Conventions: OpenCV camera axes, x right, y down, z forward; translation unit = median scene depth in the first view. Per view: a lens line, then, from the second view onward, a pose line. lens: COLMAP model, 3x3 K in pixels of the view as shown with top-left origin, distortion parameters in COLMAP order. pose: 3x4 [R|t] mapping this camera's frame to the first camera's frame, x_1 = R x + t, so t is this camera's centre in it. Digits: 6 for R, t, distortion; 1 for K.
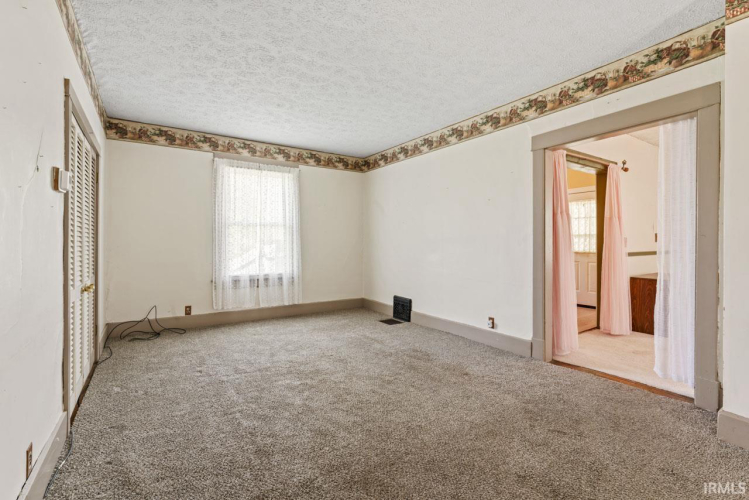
lens RADIAL K [[342.9, 0, 365.3], [0, 342.9, 237.8], [0, 0, 1]] dist [0.000878, 0.001113]
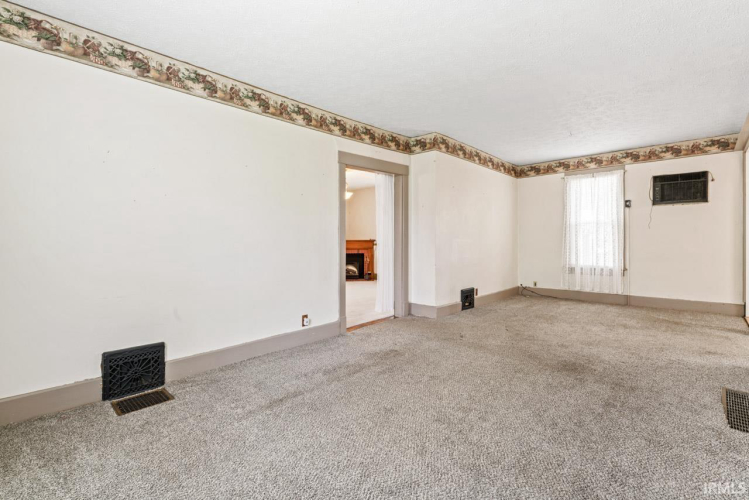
lens RADIAL K [[342.9, 0, 376.8], [0, 342.9, 242.6], [0, 0, 1]] dist [0.000878, 0.001113]
pose [[-0.250981, -0.016781, 0.967847, -0.499845], [-0.012187, 0.999825, 0.014175, 0.005189], [-0.967915, -0.008238, -0.251142, 0.821152]]
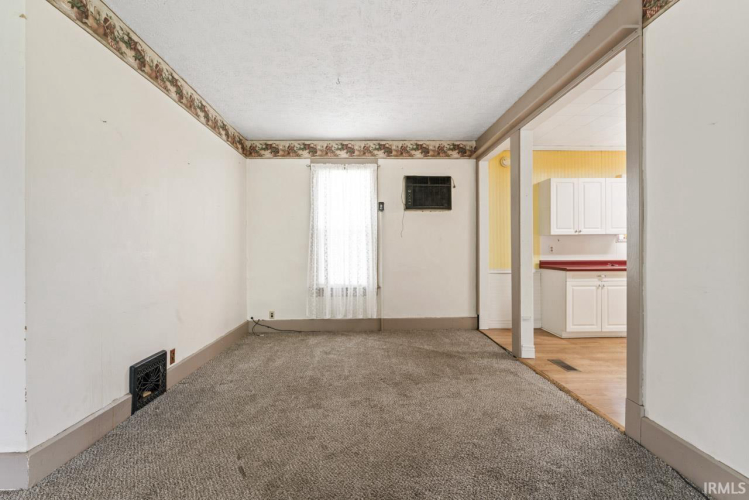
lens RADIAL K [[342.9, 0, 373.6], [0, 342.9, 249.4], [0, 0, 1]] dist [0.000878, 0.001113]
pose [[-0.857968, -0.007766, 0.513644, -0.045353], [-0.012859, 0.999897, -0.006362, 0.004436], [-0.513542, -0.012063, -0.857980, 0.522839]]
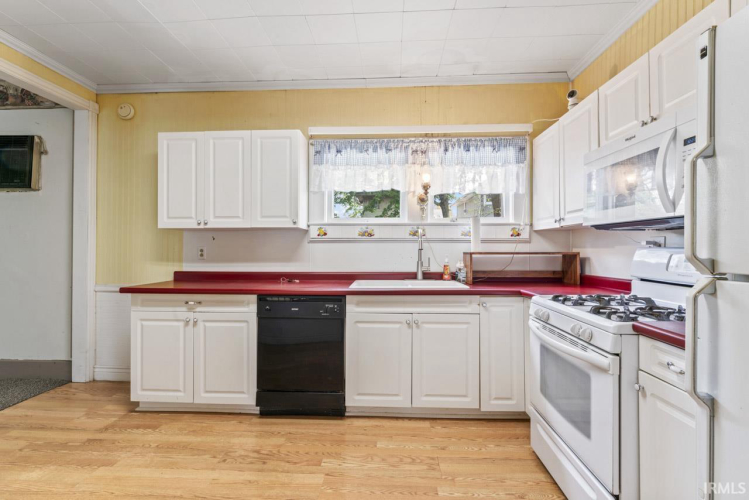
lens RADIAL K [[342.9, 0, 370.4], [0, 342.9, 250.7], [0, 0, 1]] dist [0.000878, 0.001113]
pose [[-0.812320, -0.014426, 0.583034, -0.578042], [-0.021653, 0.999751, -0.005431, -0.016912], [-0.582810, -0.017036, -0.812430, -0.280937]]
